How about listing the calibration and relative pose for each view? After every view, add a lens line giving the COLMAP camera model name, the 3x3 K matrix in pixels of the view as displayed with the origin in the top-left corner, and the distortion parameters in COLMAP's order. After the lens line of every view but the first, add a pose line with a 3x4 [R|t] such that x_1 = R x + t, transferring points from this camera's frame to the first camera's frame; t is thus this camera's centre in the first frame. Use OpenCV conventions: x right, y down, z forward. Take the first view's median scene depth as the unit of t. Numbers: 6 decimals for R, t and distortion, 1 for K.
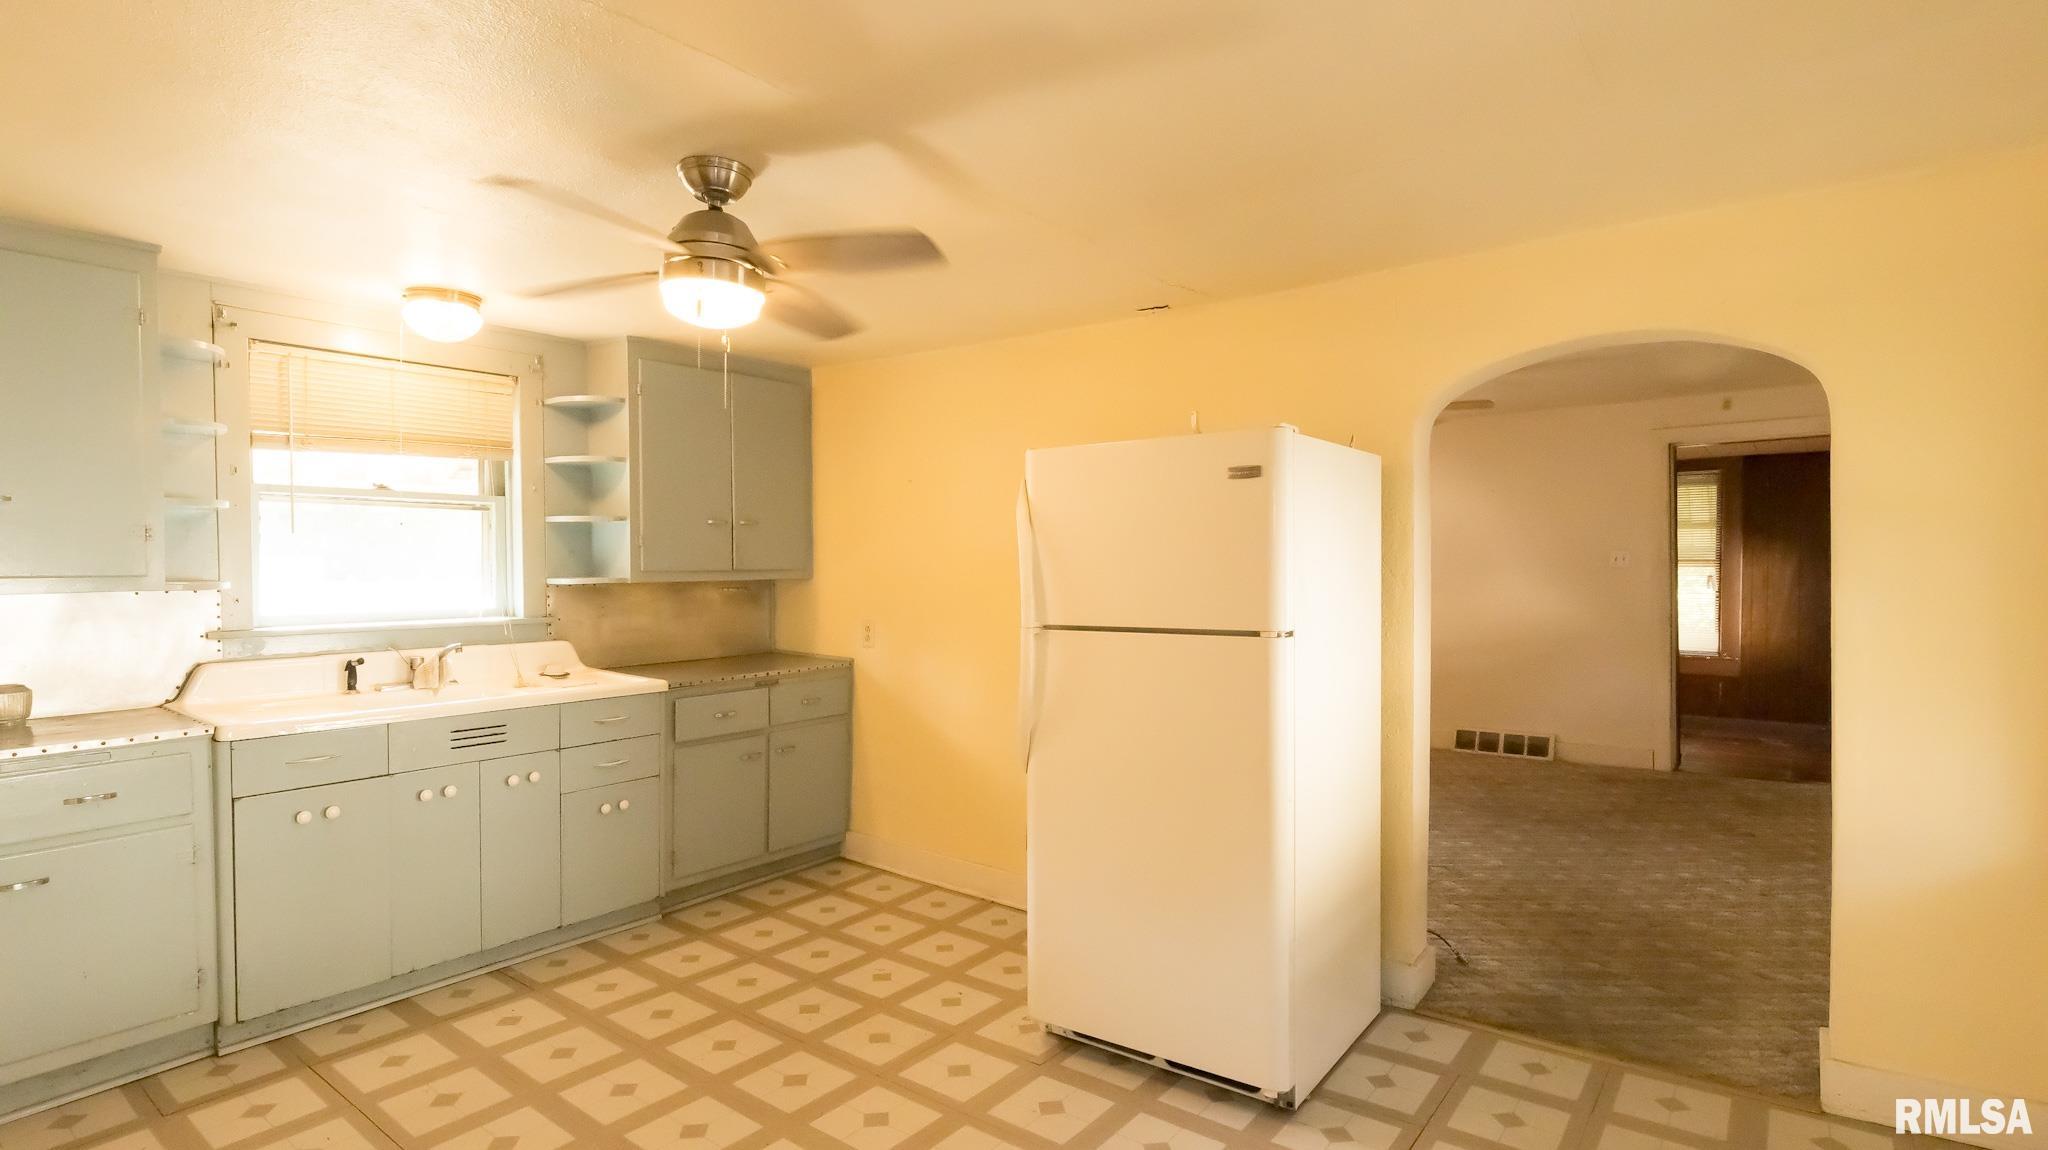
lens RADIAL K [[995.8, 0, 1015.9], [0, 995.8, 600.4], [0, 0, 1]] dist [0.001304, -0.000161]
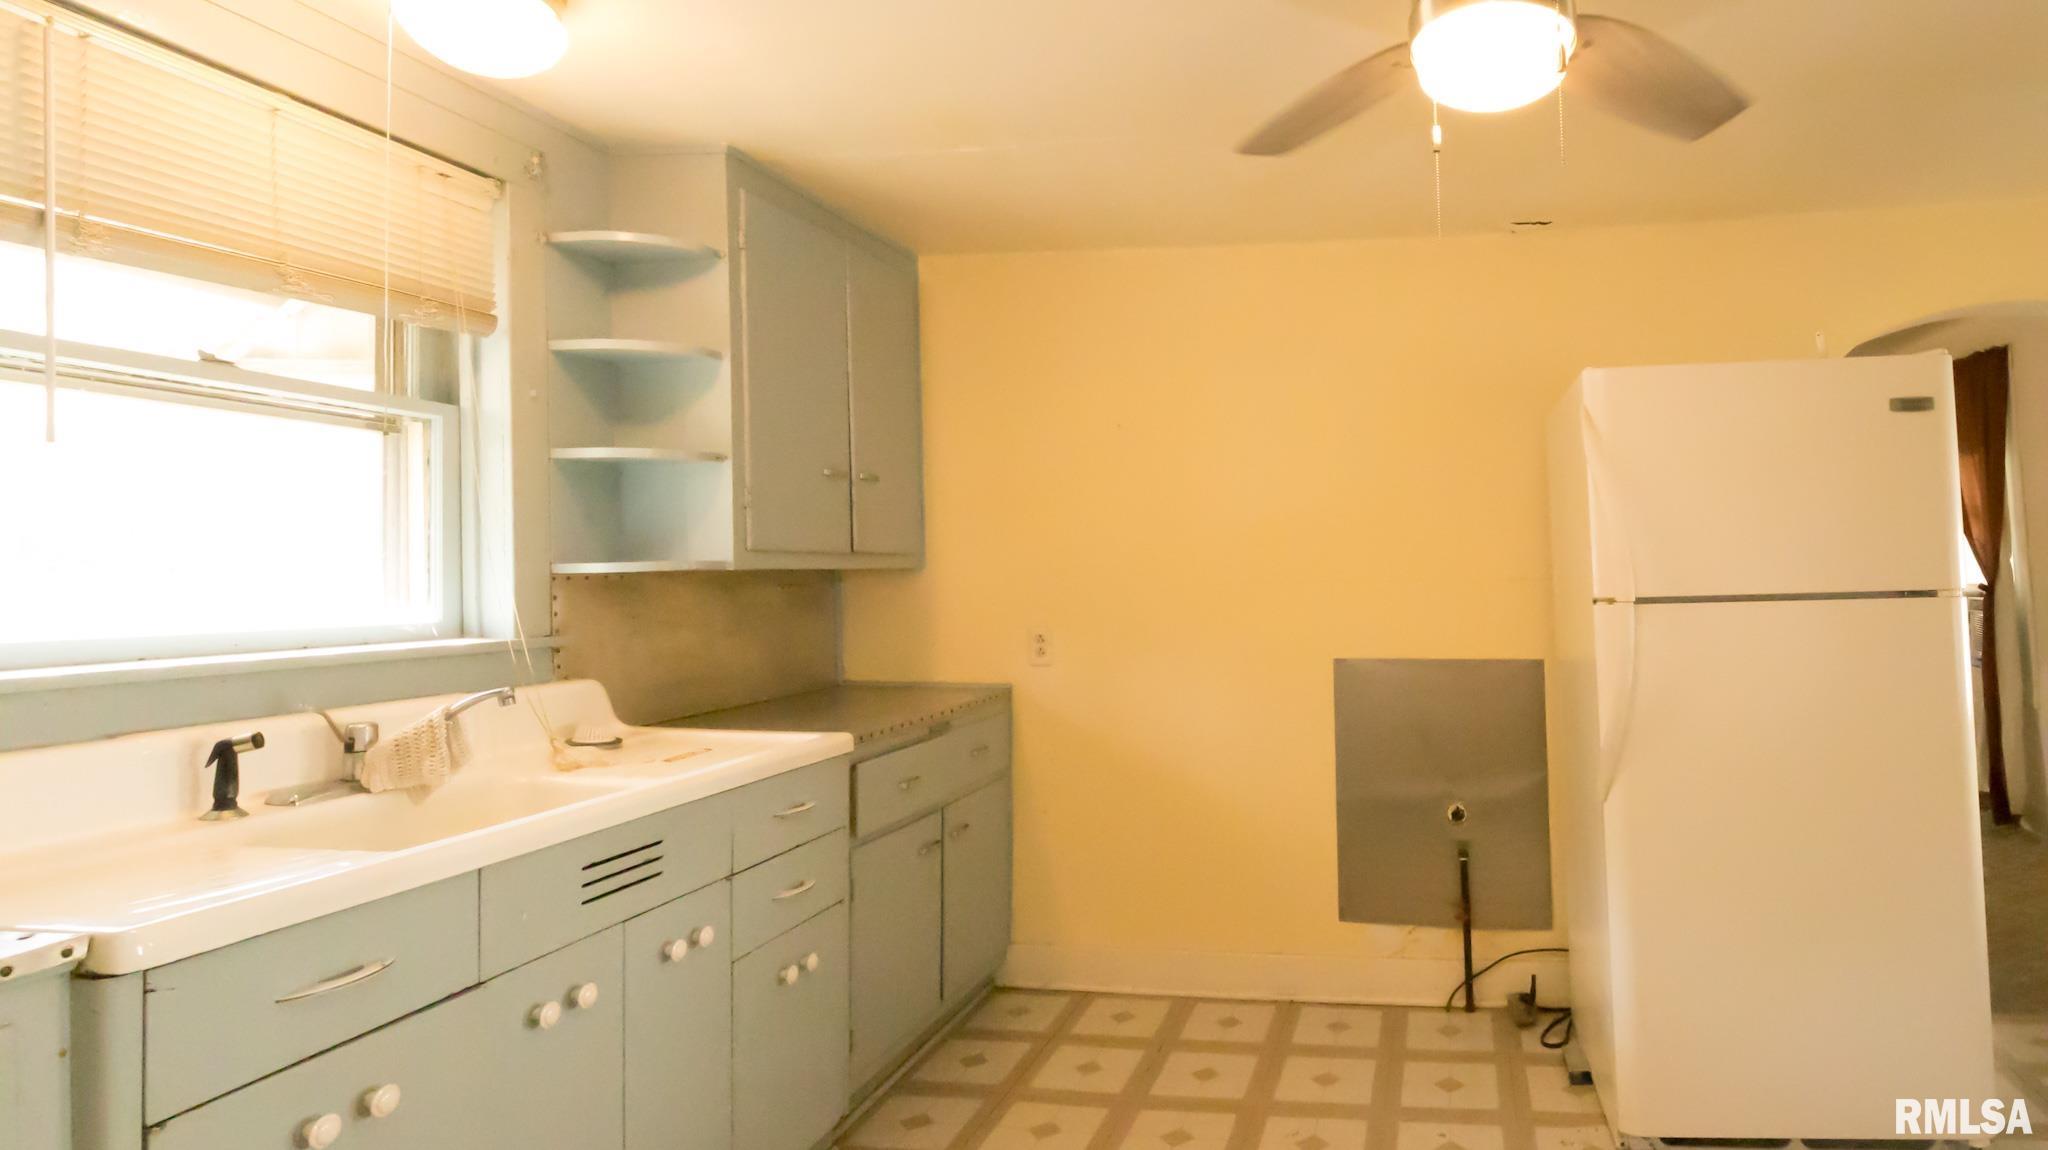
lens RADIAL K [[1074.4, 0, 1024.0], [0, 1074.4, 575.0], [0, 0, 1]] dist [-0.004354, -0.000237]
pose [[0.865161, -0.005481, 0.501464, -0.549044], [0.032911, 0.998405, -0.045869, 0.019300], [-0.500413, 0.056188, 0.863962, 0.381485]]
